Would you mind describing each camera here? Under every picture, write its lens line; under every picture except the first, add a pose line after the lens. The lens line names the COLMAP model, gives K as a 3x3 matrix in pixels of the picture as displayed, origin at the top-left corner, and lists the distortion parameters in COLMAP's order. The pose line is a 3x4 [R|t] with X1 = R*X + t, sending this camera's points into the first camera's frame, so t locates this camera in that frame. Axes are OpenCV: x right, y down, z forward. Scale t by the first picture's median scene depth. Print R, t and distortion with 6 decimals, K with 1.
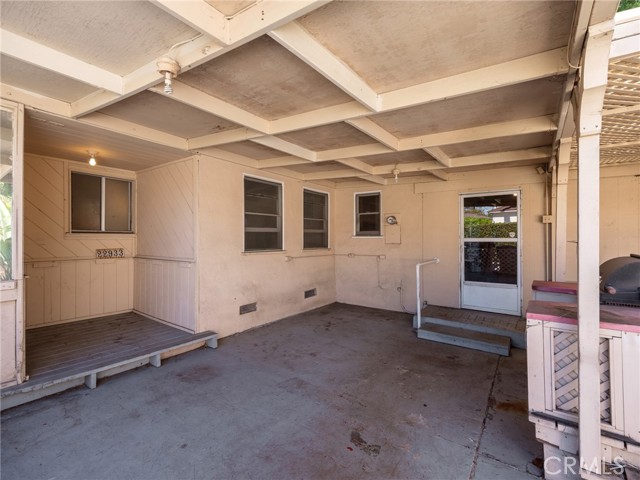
lens RADIAL K [[298.2, 0, 323.1], [0, 298.2, 233.5], [0, 0, 1]] dist [-0.007863, 0.000326]
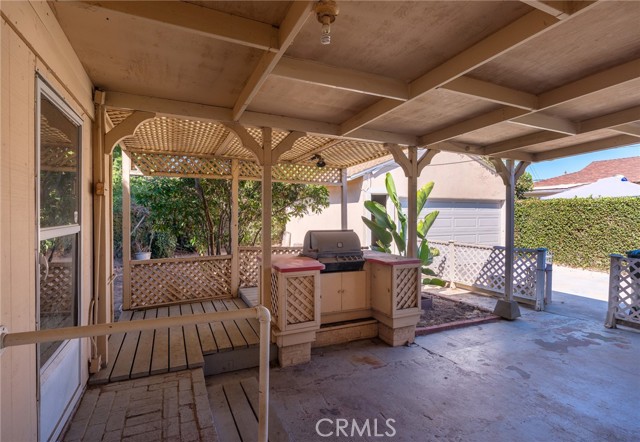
lens RADIAL K [[326.9, 0, 320.0], [0, 326.9, 221.0], [0, 0, 1]] dist [-0.000001, 0.000072]
pose [[-0.860817, -0.015701, 0.508672, 0.093909], [-0.012819, 0.999876, 0.009169, 0.000213], [-0.508753, 0.001372, -0.860912, 1.521872]]
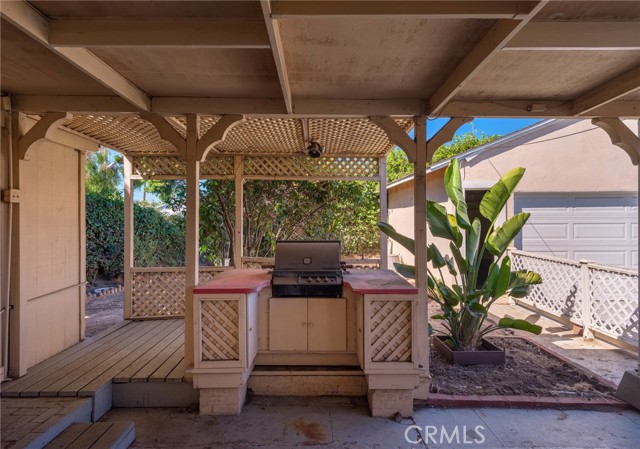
lens RADIAL K [[378.3, 0, 313.1], [0, 378.3, 219.5], [0, 0, 1]] dist [0.023667, -0.000282]
pose [[-0.566313, -0.002486, 0.824187, -0.171146], [-0.010028, 0.999942, -0.003875, -0.008743], [-0.824129, -0.010459, -0.566305, 1.091615]]
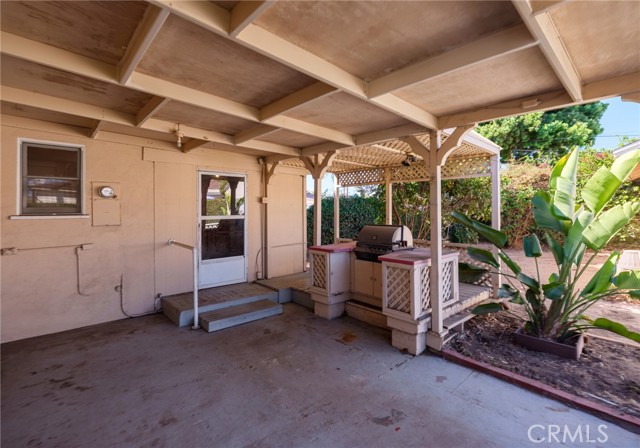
lens RADIAL K [[298.7, 0, 320.4], [0, 298.7, 209.8], [0, 0, 1]] dist [-0.000852, 0.000645]
pose [[0.222685, -0.001072, 0.974890, -0.516524], [-0.009587, 0.999949, 0.003289, -0.016024], [-0.974843, -0.010079, 0.222663, 0.553639]]
